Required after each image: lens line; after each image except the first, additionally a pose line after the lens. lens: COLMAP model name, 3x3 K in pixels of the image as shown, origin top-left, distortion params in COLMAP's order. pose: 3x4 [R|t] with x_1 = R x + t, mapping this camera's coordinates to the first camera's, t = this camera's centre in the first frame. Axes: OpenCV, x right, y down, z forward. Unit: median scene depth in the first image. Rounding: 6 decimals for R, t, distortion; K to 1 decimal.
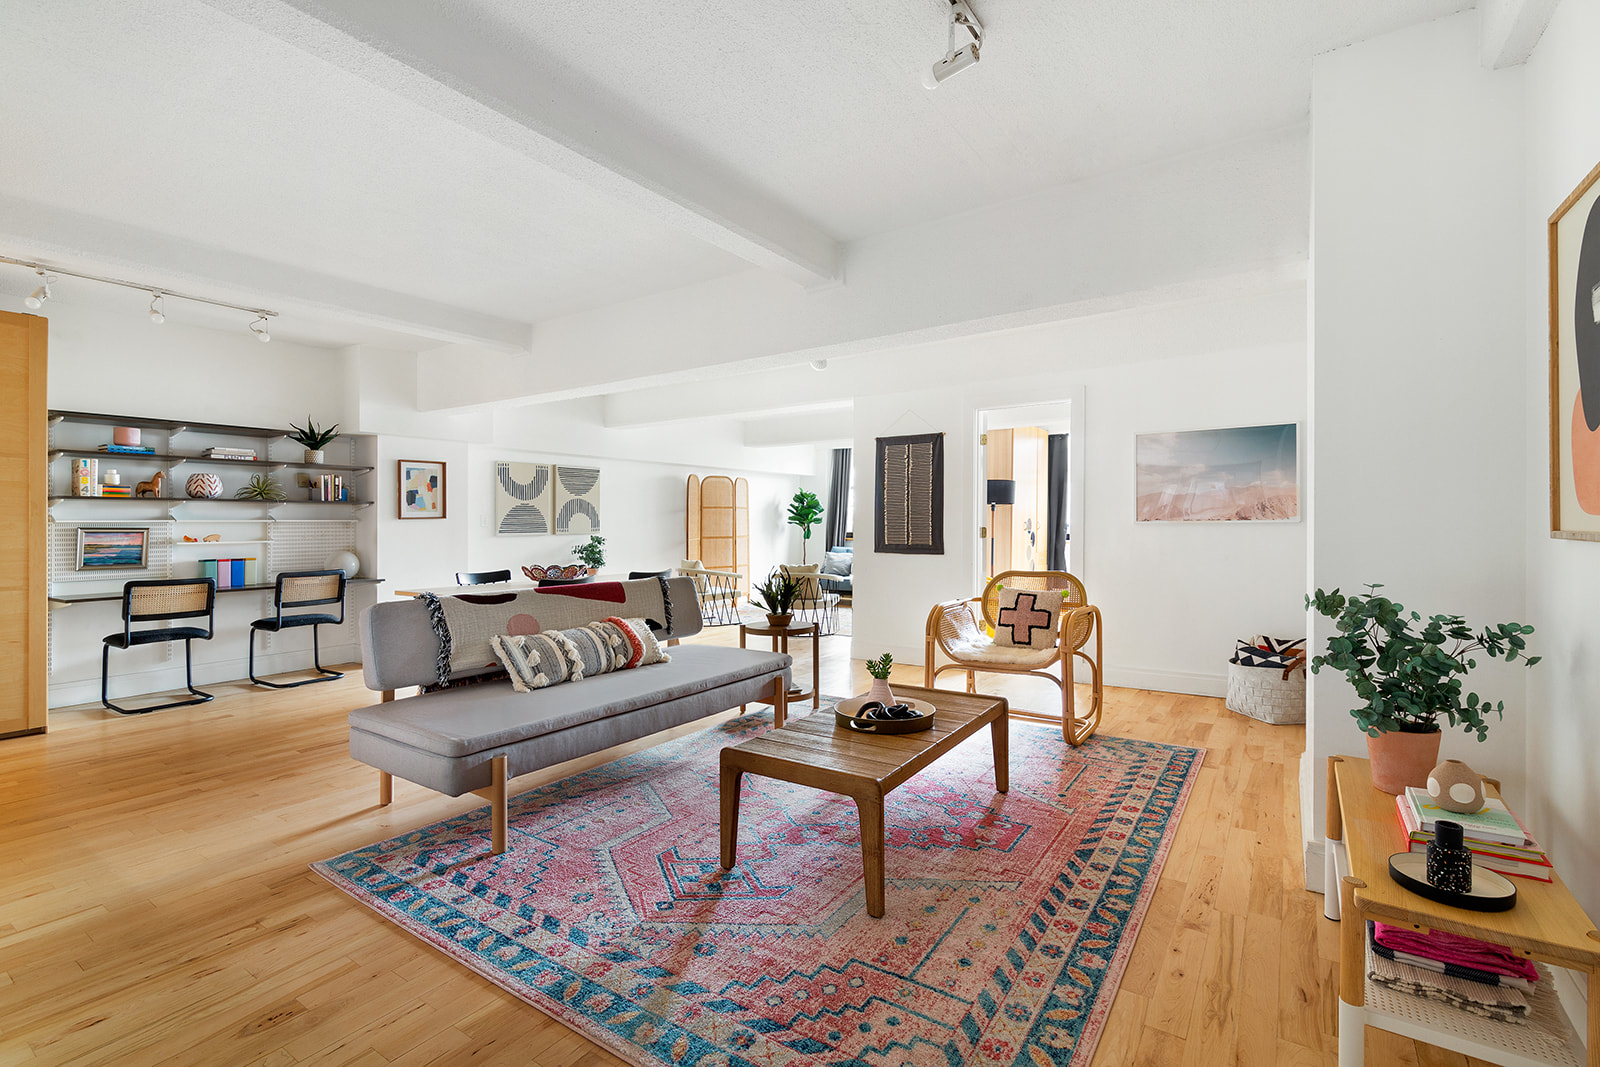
lens RADIAL K [[740.7, 0, 788.0], [0, 740.7, 535.5], [0, 0, 1]] dist [0.001635, 0.002136]
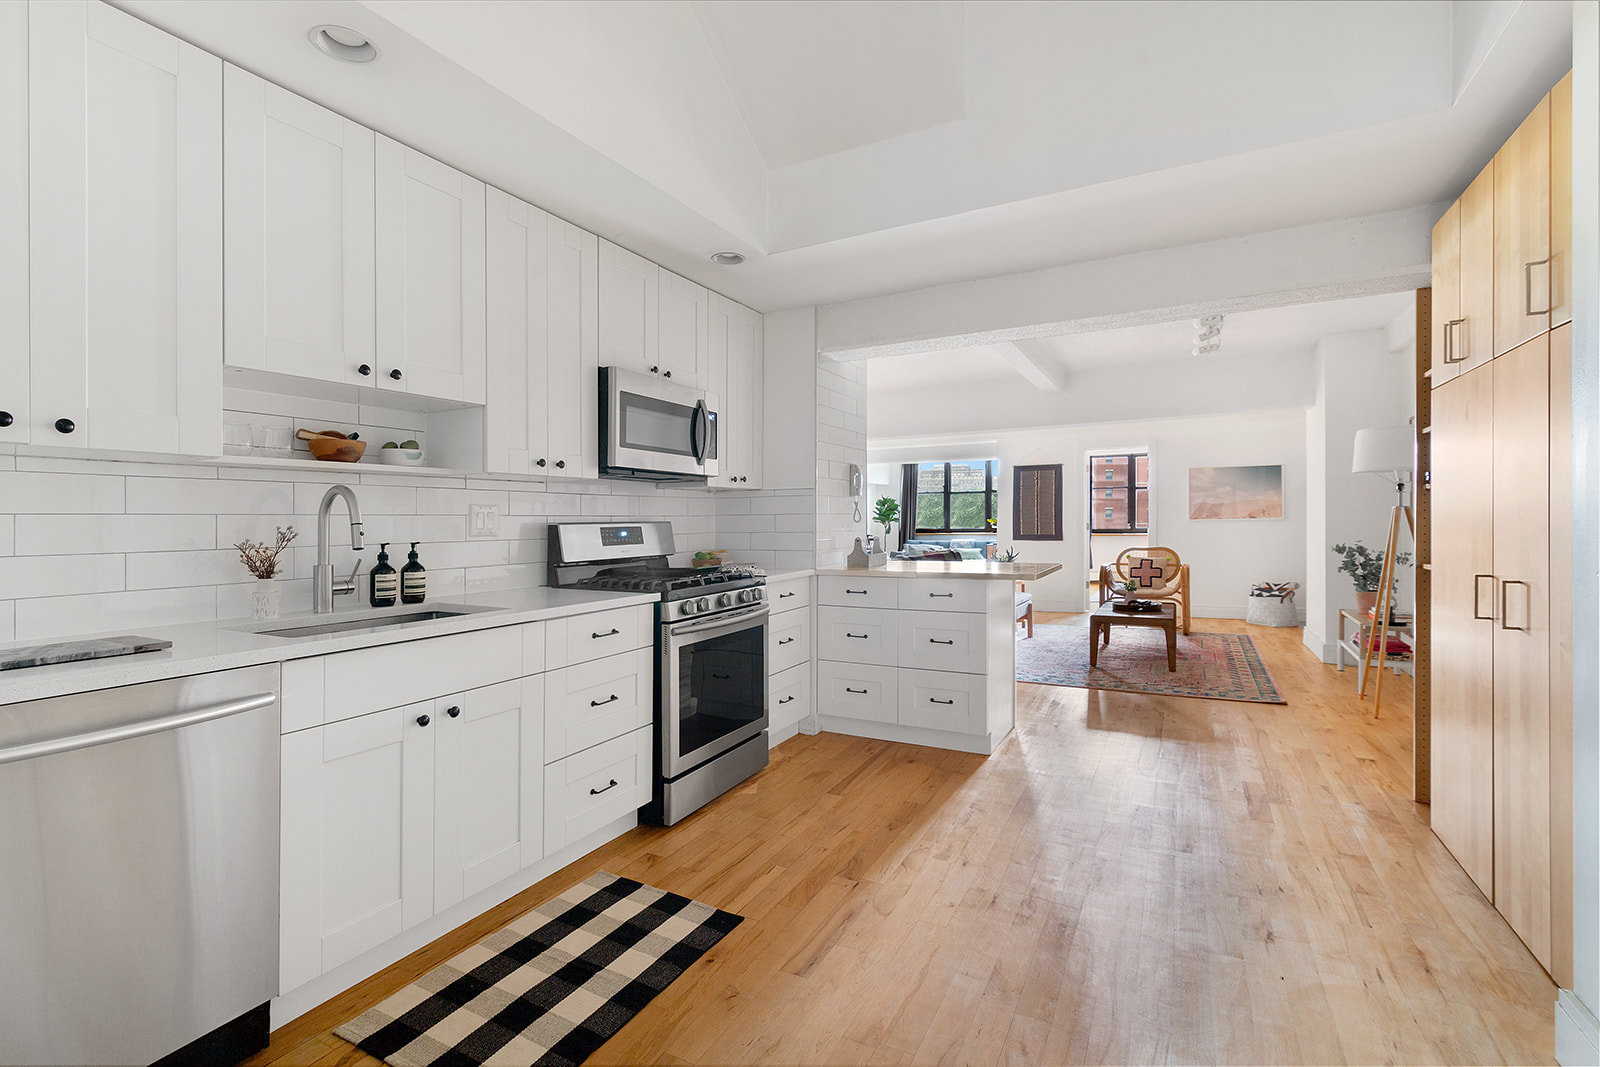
lens RADIAL K [[740.7, 0, 775.8], [0, 740.7, 547.0], [0, 0, 1]] dist [0.001635, 0.002136]
pose [[0.995282, -0.008968, 0.096611, -0.996900], [0.007363, 0.999829, 0.016953, 0.013970], [-0.096746, -0.016162, 0.995178, -0.940832]]
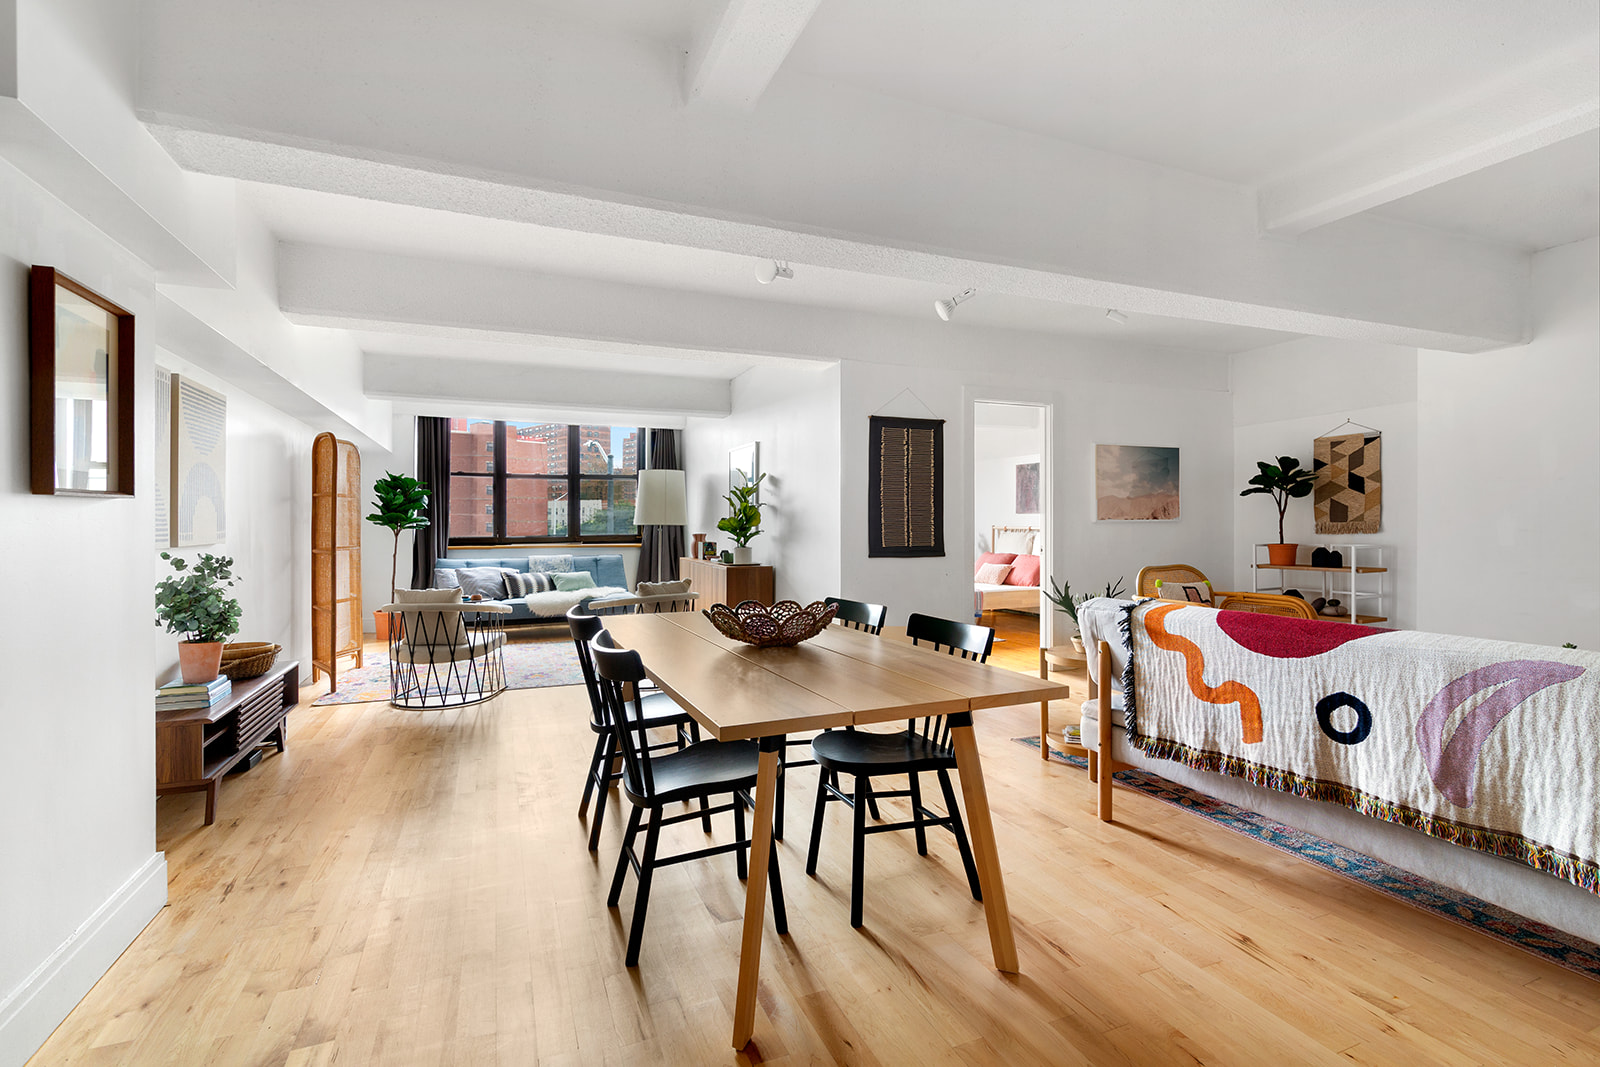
lens RADIAL K [[740.7, 0, 834.3], [0, 740.7, 524.5], [0, 0, 1]] dist [0.001635, 0.002136]
pose [[0.508703, -0.000749, 0.860942, -1.119751], [0.018284, 0.999783, -0.009933, -0.012376], [-0.860748, 0.020795, 0.508607, 1.180685]]
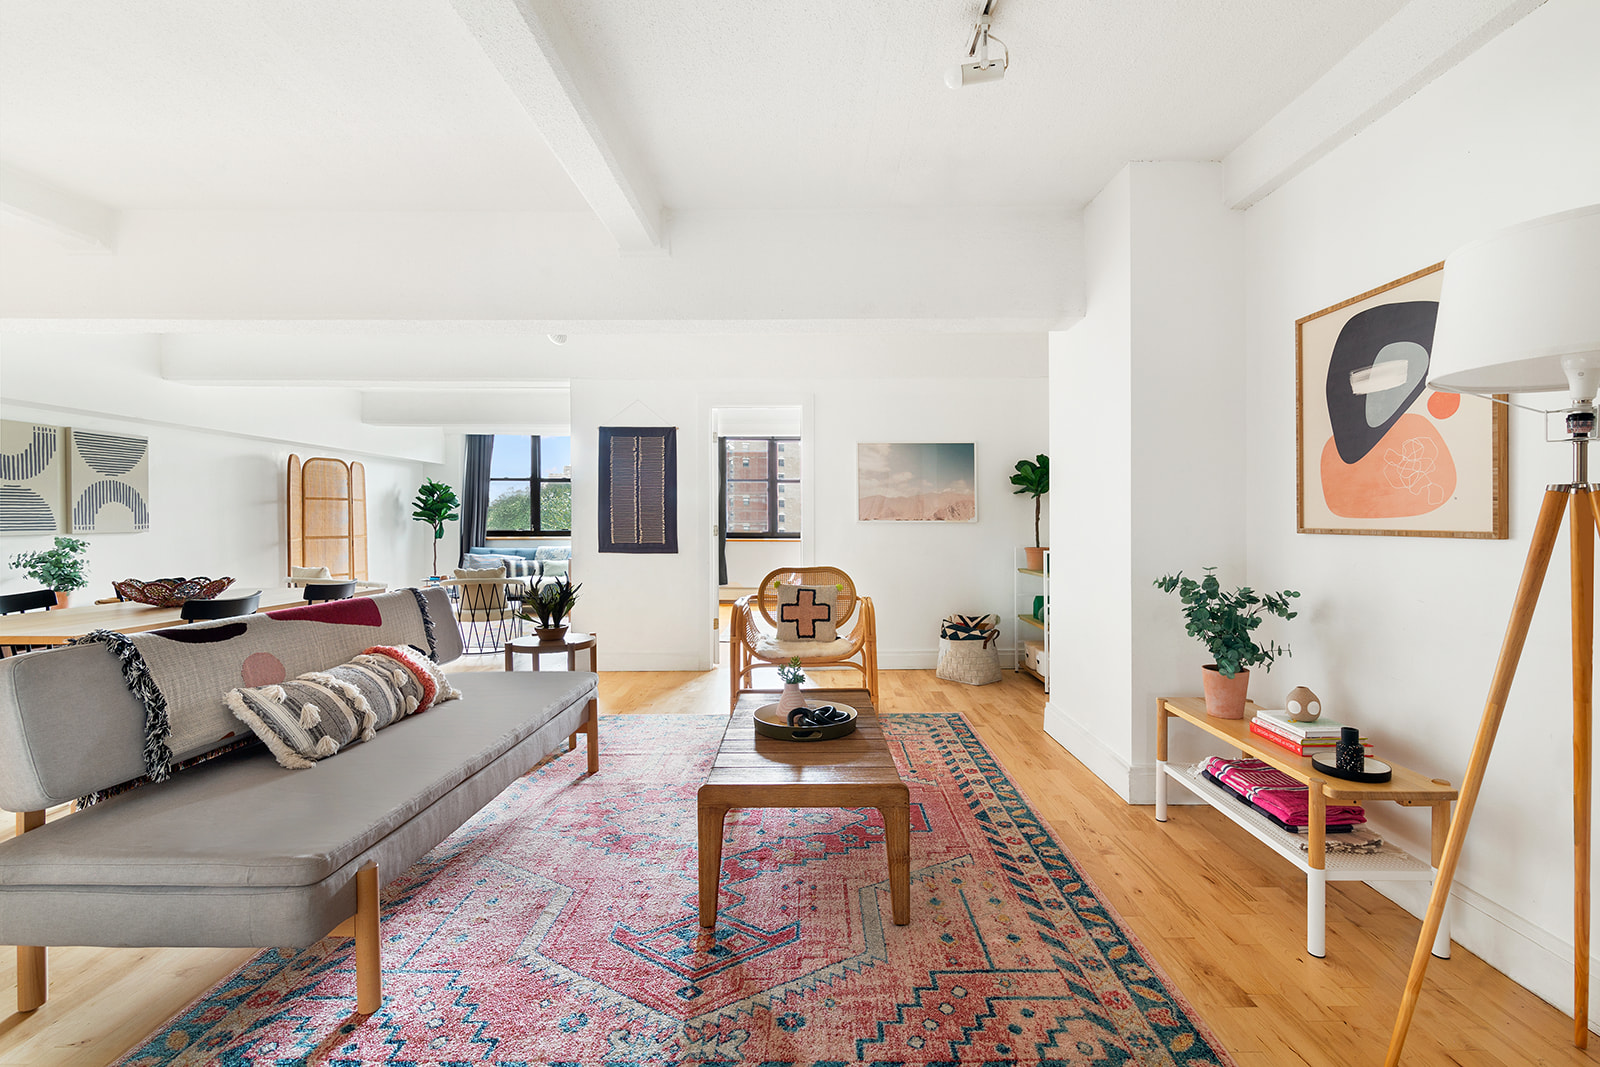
lens RADIAL K [[740.7, 0, 820.6], [0, 740.7, 541.2], [0, 0, 1]] dist [0.001635, 0.002136]
pose [[0.818607, -0.008144, 0.574297, -0.346406], [0.002850, 0.999945, 0.010118, 0.000536], [-0.574347, -0.006646, 0.818585, 0.176990]]
